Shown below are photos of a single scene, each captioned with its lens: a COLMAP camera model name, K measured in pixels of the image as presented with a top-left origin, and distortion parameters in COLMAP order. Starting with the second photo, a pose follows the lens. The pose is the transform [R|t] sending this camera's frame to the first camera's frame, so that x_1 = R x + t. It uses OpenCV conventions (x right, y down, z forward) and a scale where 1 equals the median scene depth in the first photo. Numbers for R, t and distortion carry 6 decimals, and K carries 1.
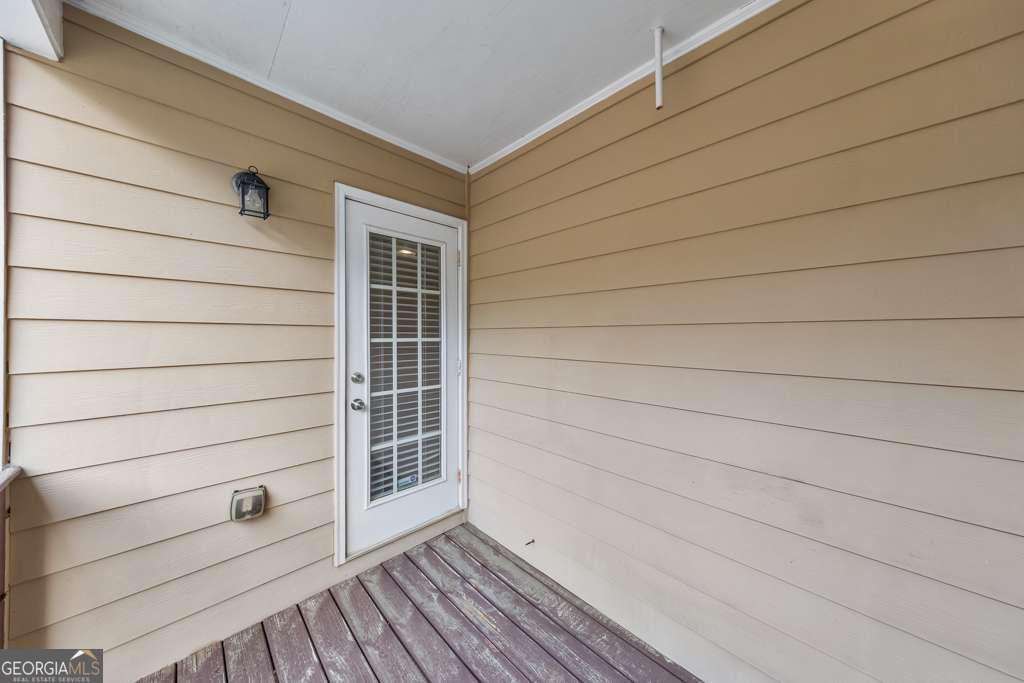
lens RADIAL K [[324.6, 0, 517.7], [0, 324.6, 338.7], [0, 0, 1]] dist [0.008143, -0.000745]
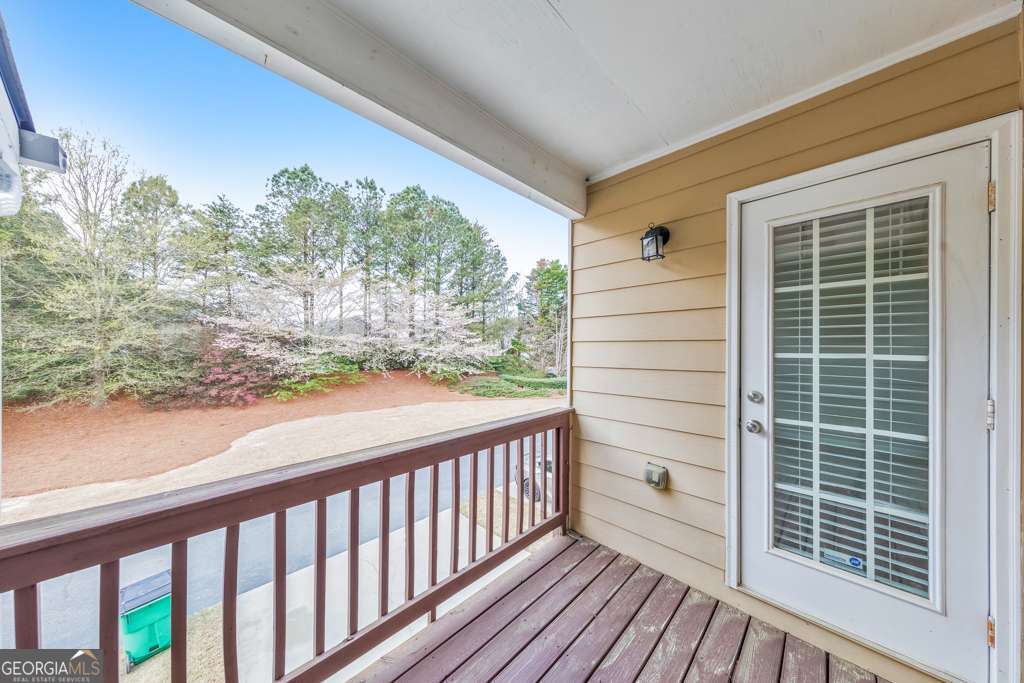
lens RADIAL K [[324.6, 0, 518.2], [0, 324.6, 344.9], [0, 0, 1]] dist [0.008143, -0.000745]
pose [[0.035108, -0.002711, -0.999380, 0.369640], [-0.005292, 0.999982, -0.002899, -0.015989], [0.999370, 0.005390, 0.035093, 0.305725]]
